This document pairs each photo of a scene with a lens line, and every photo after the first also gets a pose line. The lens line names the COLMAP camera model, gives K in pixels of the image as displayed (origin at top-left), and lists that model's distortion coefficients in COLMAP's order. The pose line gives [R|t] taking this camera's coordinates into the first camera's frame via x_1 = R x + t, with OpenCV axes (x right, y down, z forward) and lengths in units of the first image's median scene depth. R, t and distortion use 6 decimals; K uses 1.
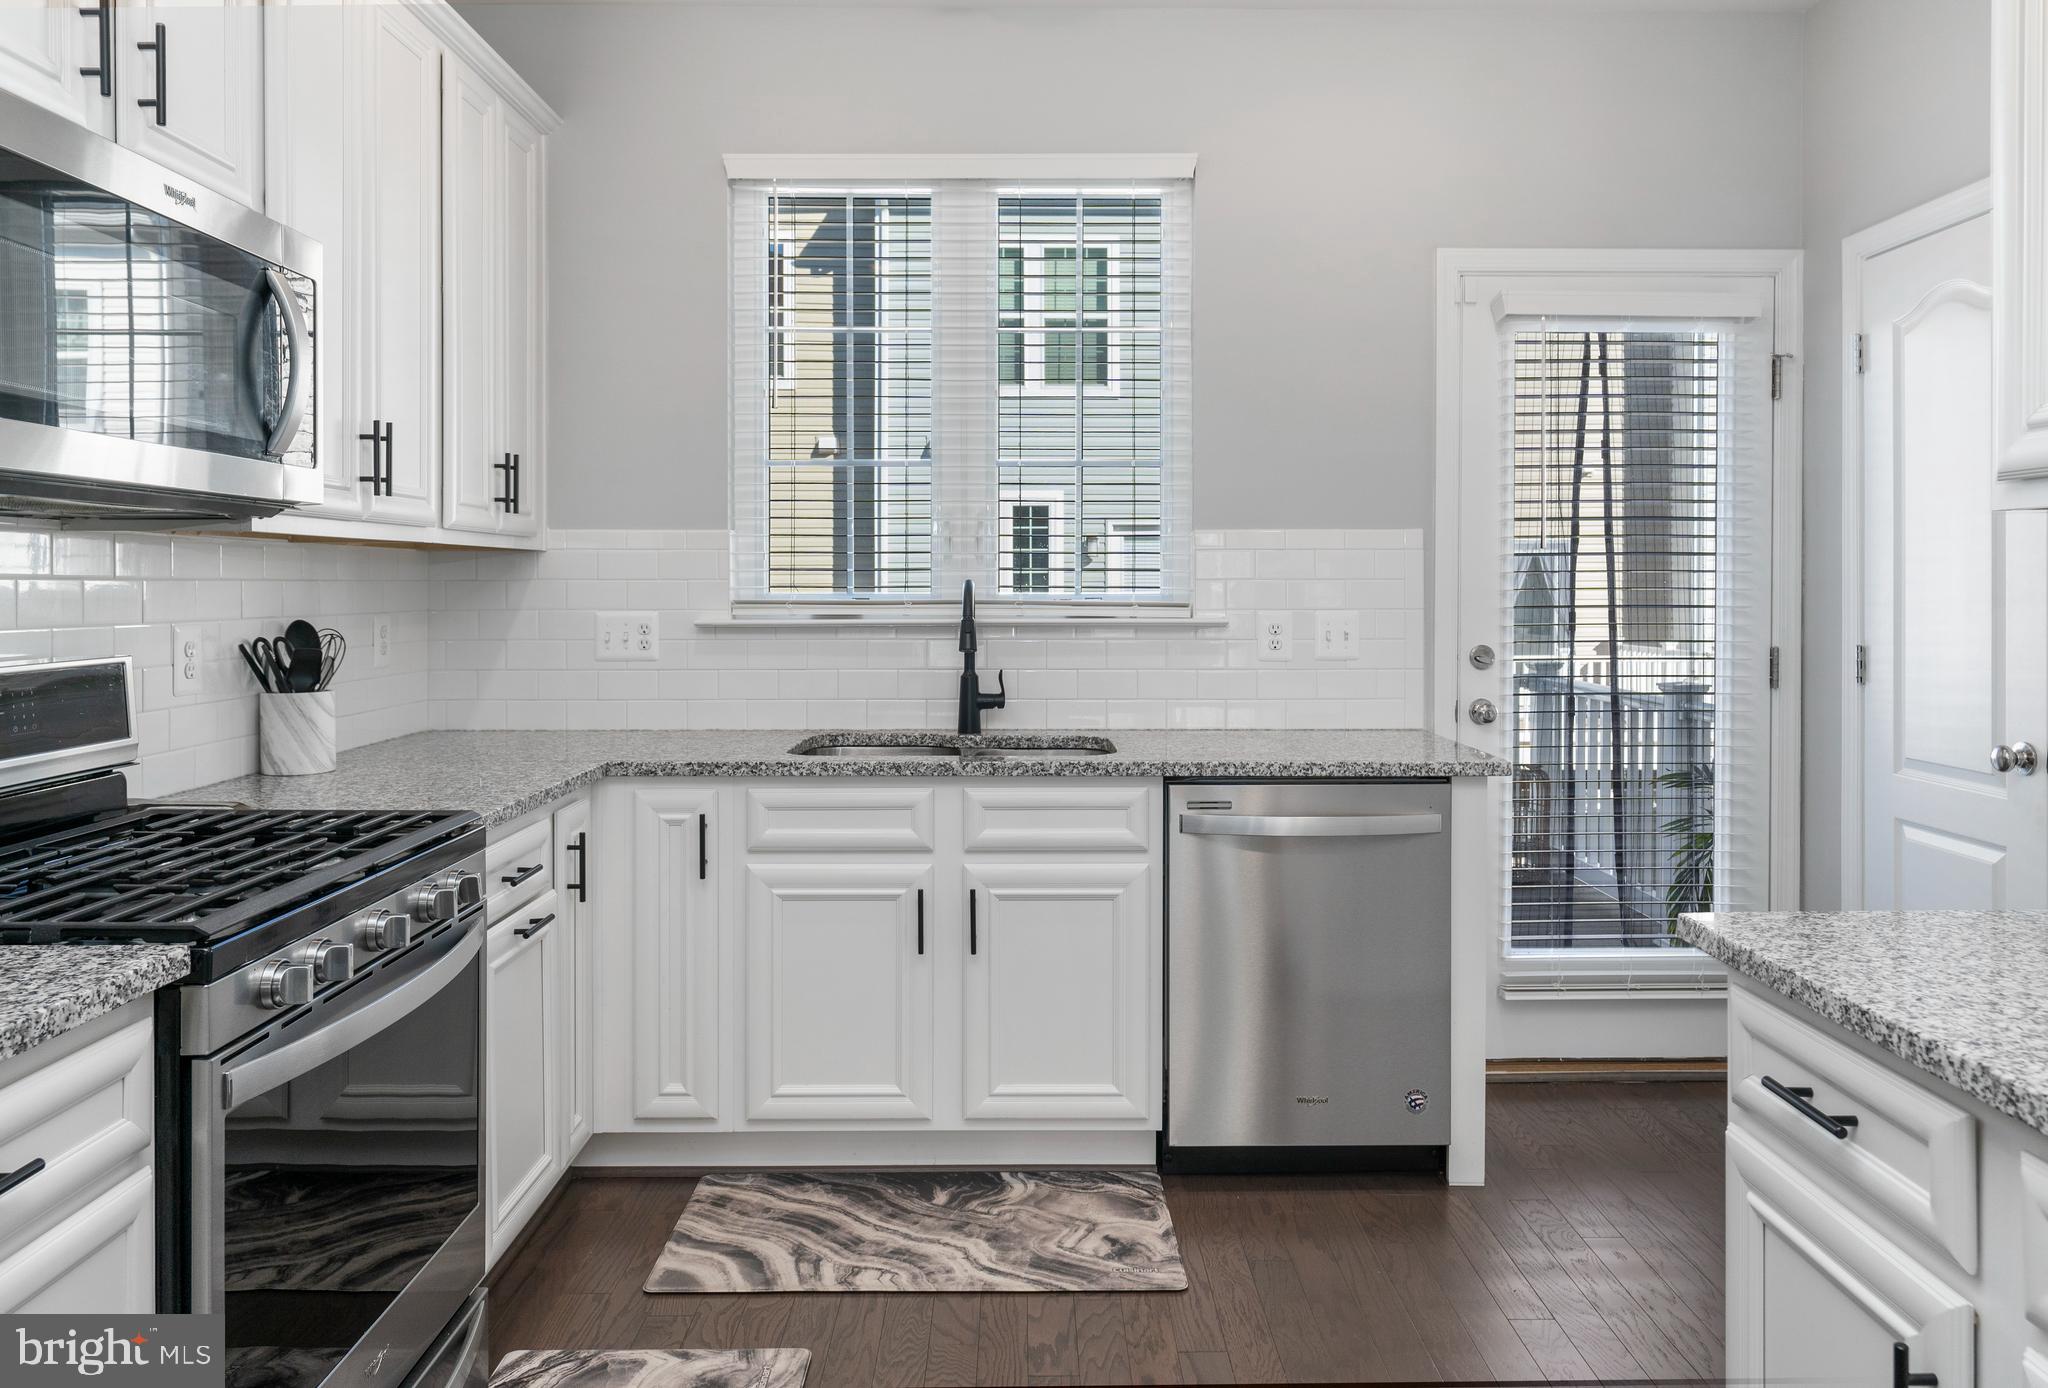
lens RADIAL K [[1418.9, 0, 1024.1], [0, 1418.9, 599.7], [0, 0, 1]] dist [-0.001338, 0.001922]
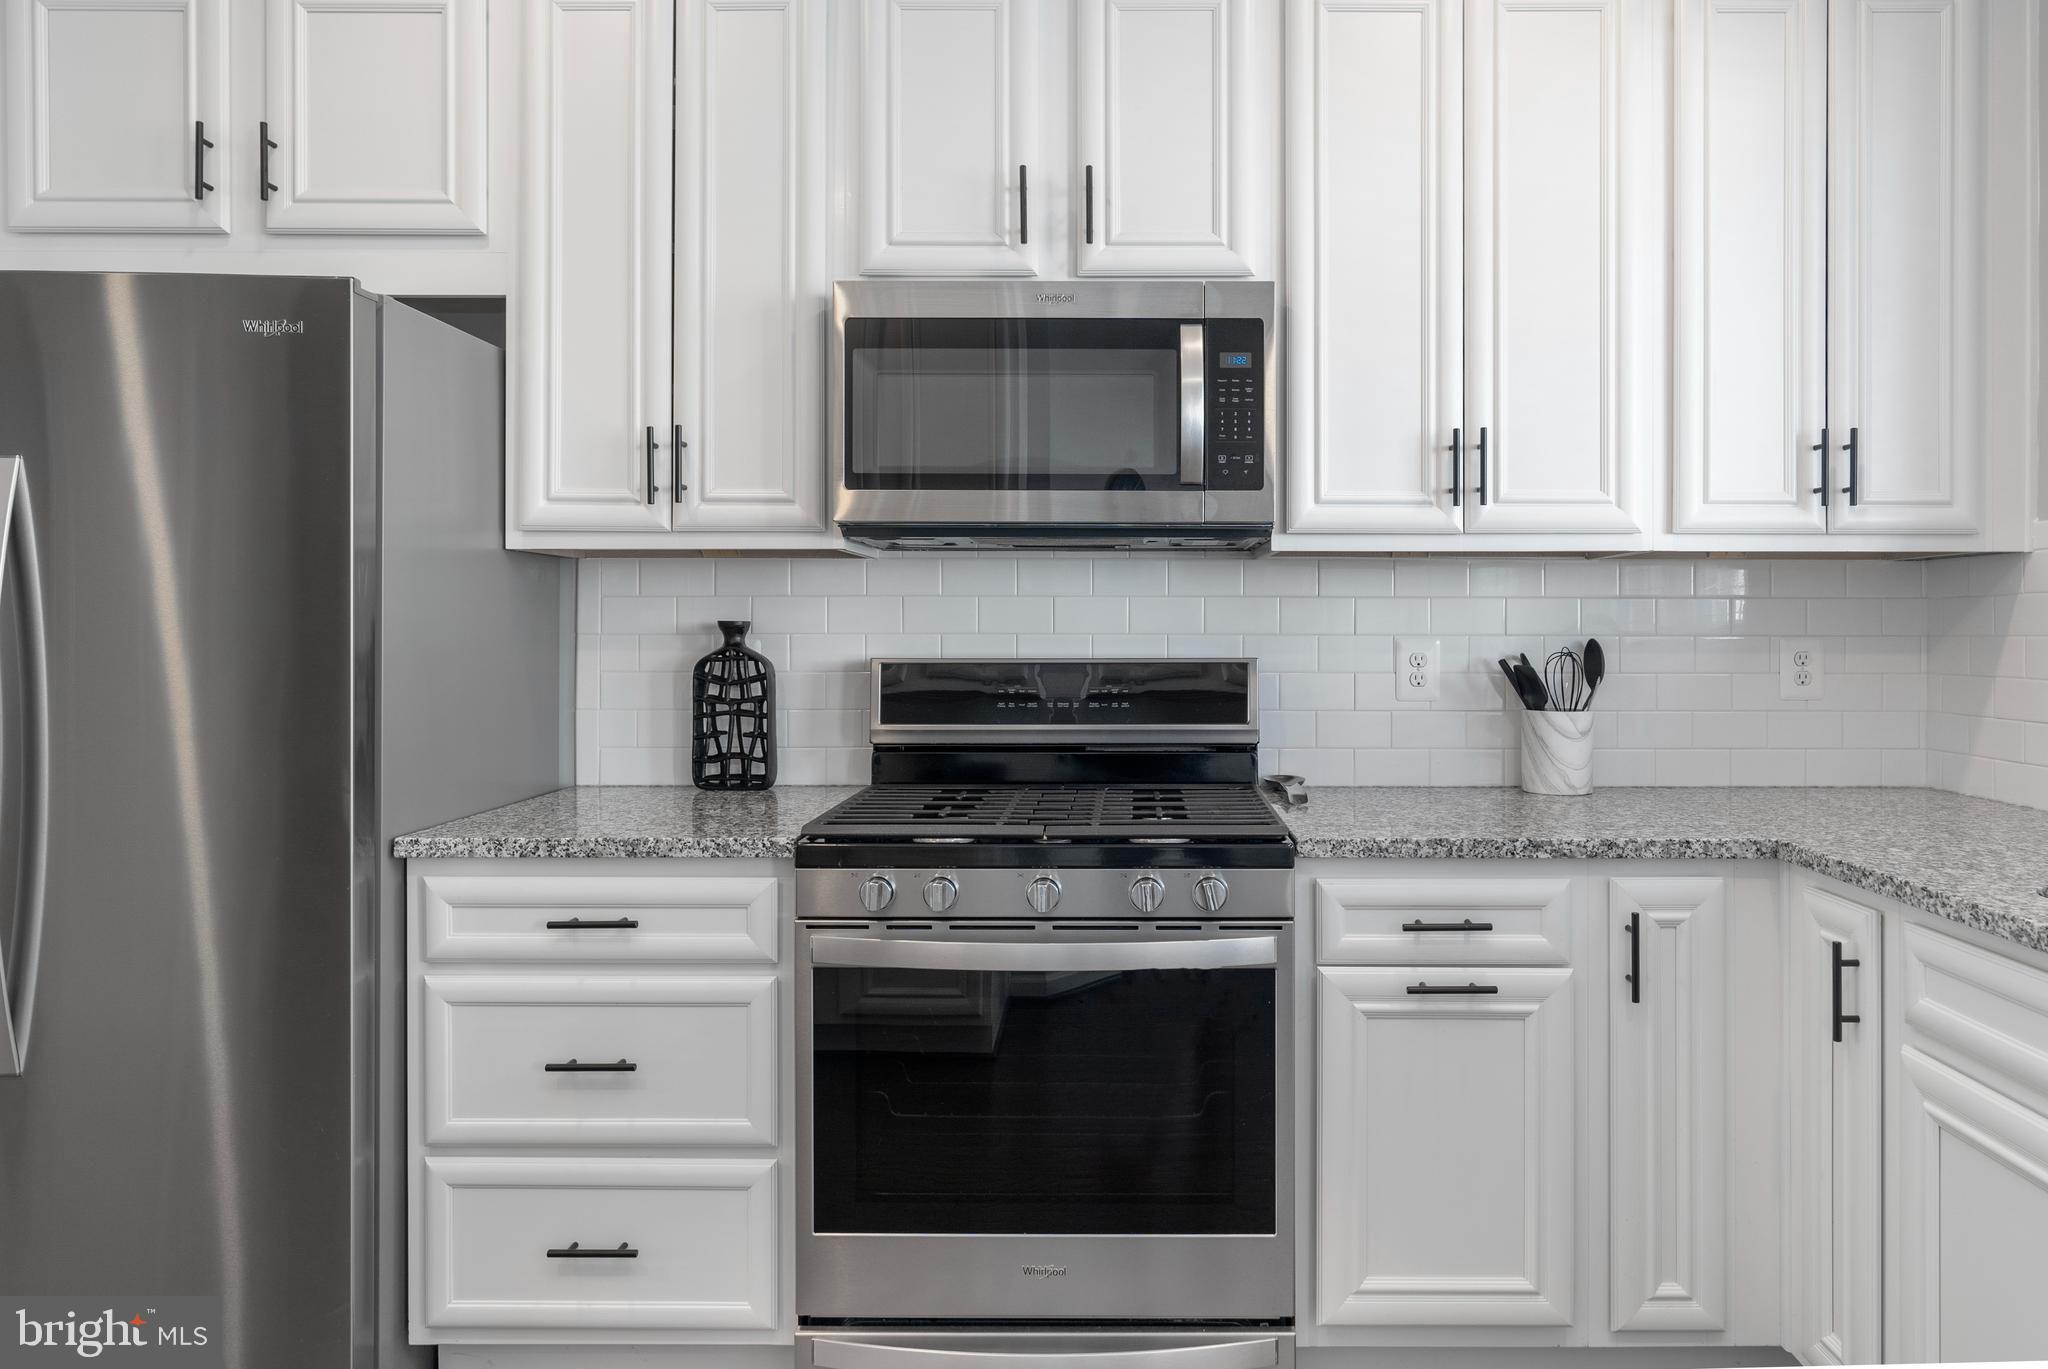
lens RADIAL K [[1281.8, 0, 1120.9], [0, 1281.8, 631.5], [0, 0, 1]] dist [-0.001724, 0.000469]
pose [[-0.005981, 0.002385, -0.999979, 0.363038], [-0.014098, 0.999898, 0.002469, 0.011434], [0.999883, 0.014112, -0.005947, 0.667762]]
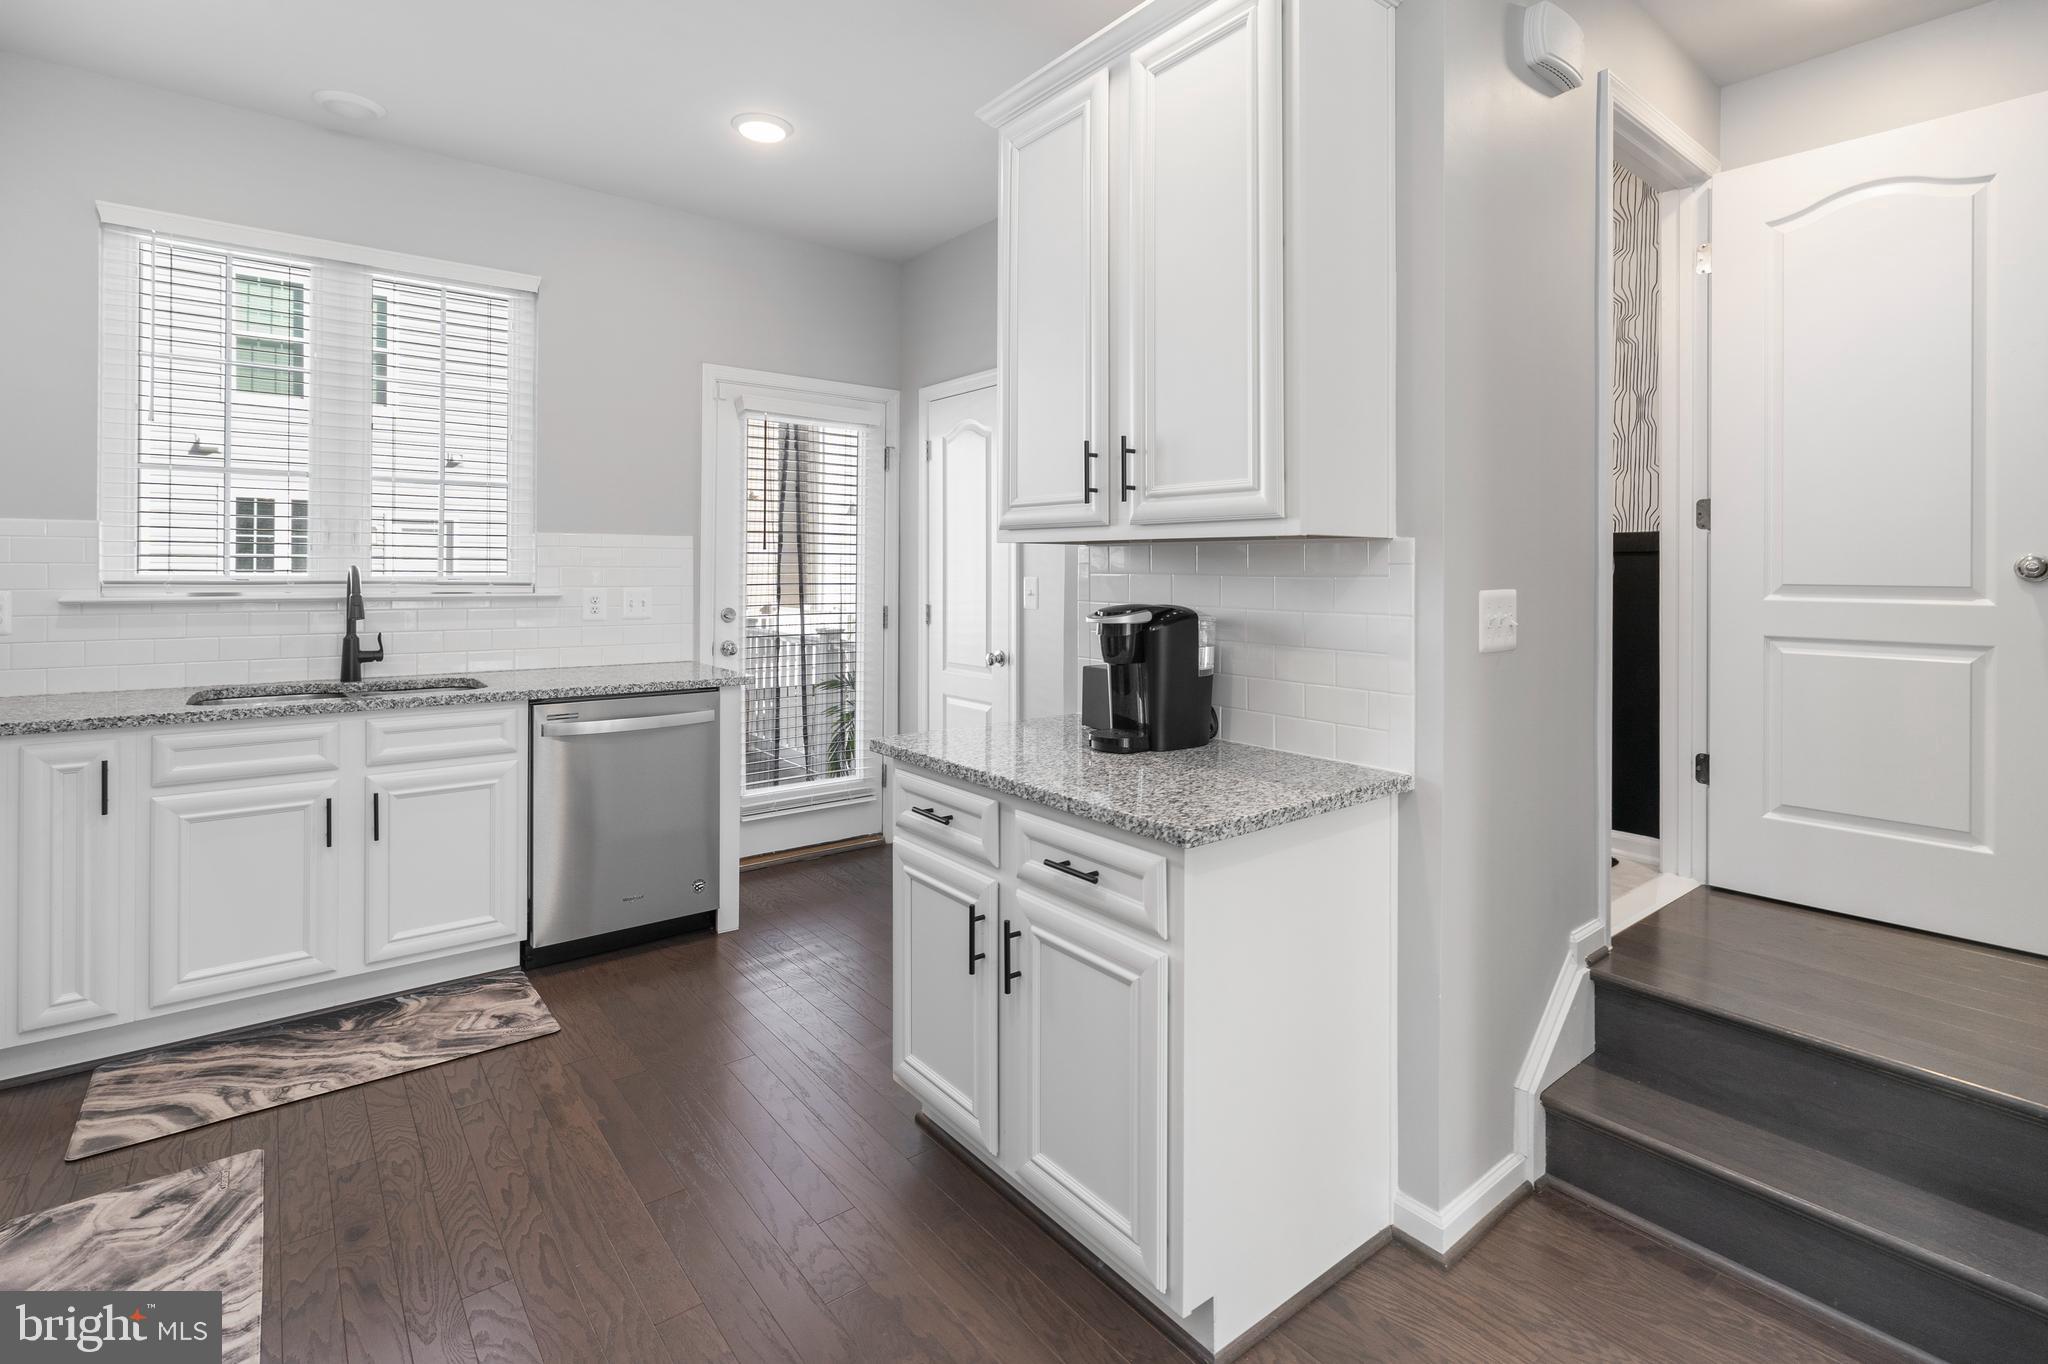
lens RADIAL K [[974.8, 0, 1027.2], [0, 974.8, 577.5], [0, 0, 1]] dist [0.000114, 0.000512]
pose [[0.790544, 0.000855, 0.612404, -0.115157], [-0.000654, 1.000000, -0.000551, -0.003170], [-0.612405, 0.000035, 0.790545, -0.125172]]
